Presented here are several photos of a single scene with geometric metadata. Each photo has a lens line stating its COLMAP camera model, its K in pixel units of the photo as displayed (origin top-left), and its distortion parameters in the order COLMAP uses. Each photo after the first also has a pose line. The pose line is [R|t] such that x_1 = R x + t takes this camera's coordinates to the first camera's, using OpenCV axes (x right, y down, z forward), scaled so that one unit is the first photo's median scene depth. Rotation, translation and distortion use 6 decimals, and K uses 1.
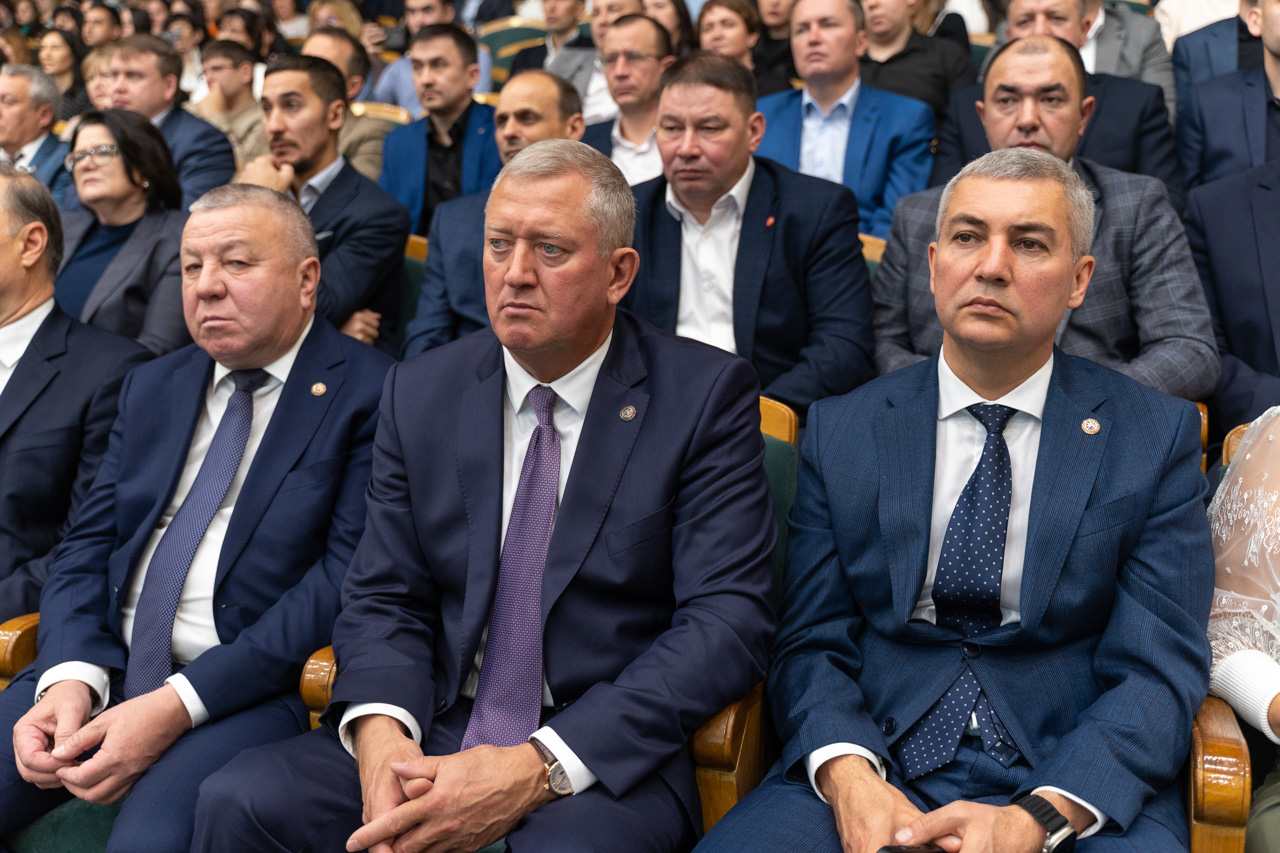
lens RADIAL K [[1326.6, 0, 640.0], [0, 1326.6, 356.2], [0, 0, 1]] dist [-0.005742, -0.005639]
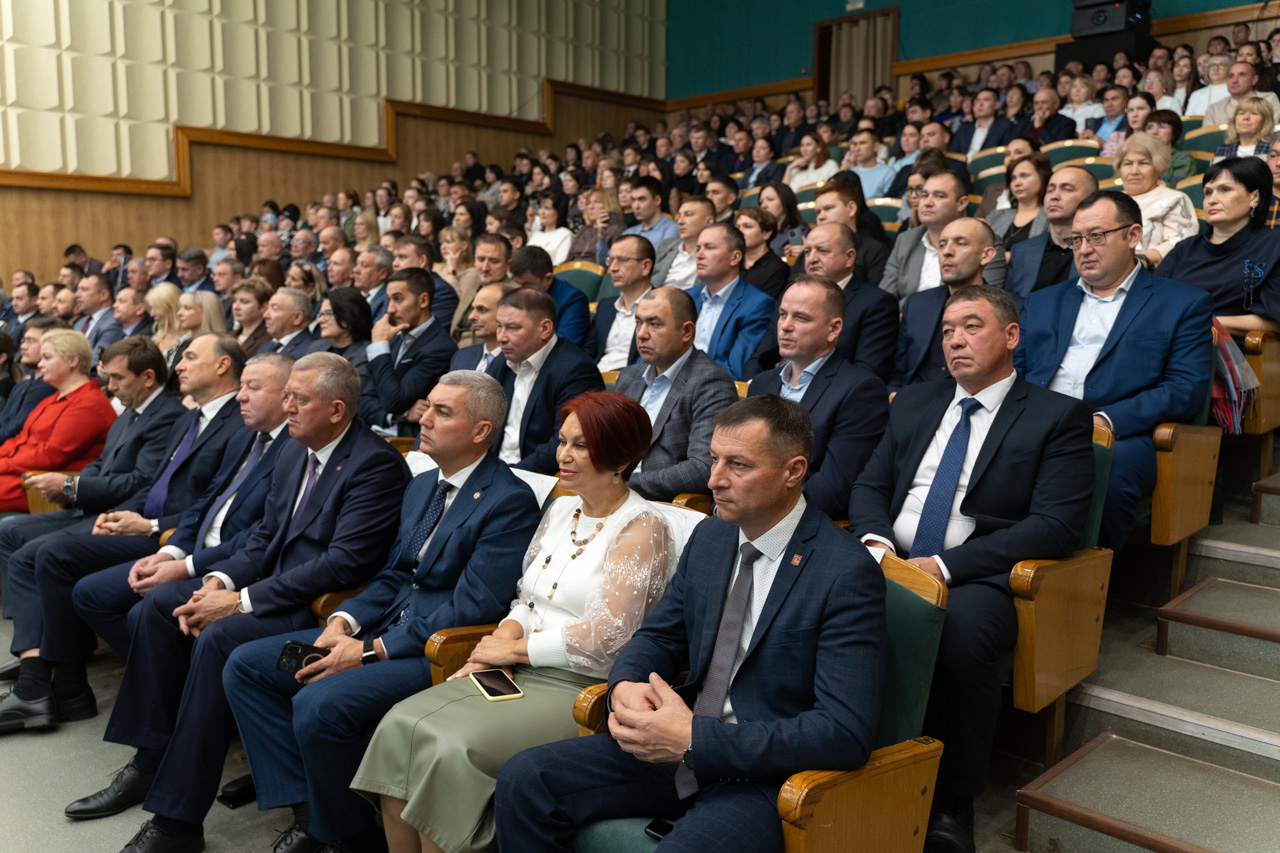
lens RADIAL K [[1072.8, 0, 640.3], [0, 1072.8, 382.9], [0, 0, 1]] dist [-0.017009, -0.005366]
pose [[0.912714, 0.068630, -0.402794, 0.905177], [-0.074664, 0.997209, 0.000724, -0.110617], [0.401719, 0.029414, 0.915290, -0.388030]]
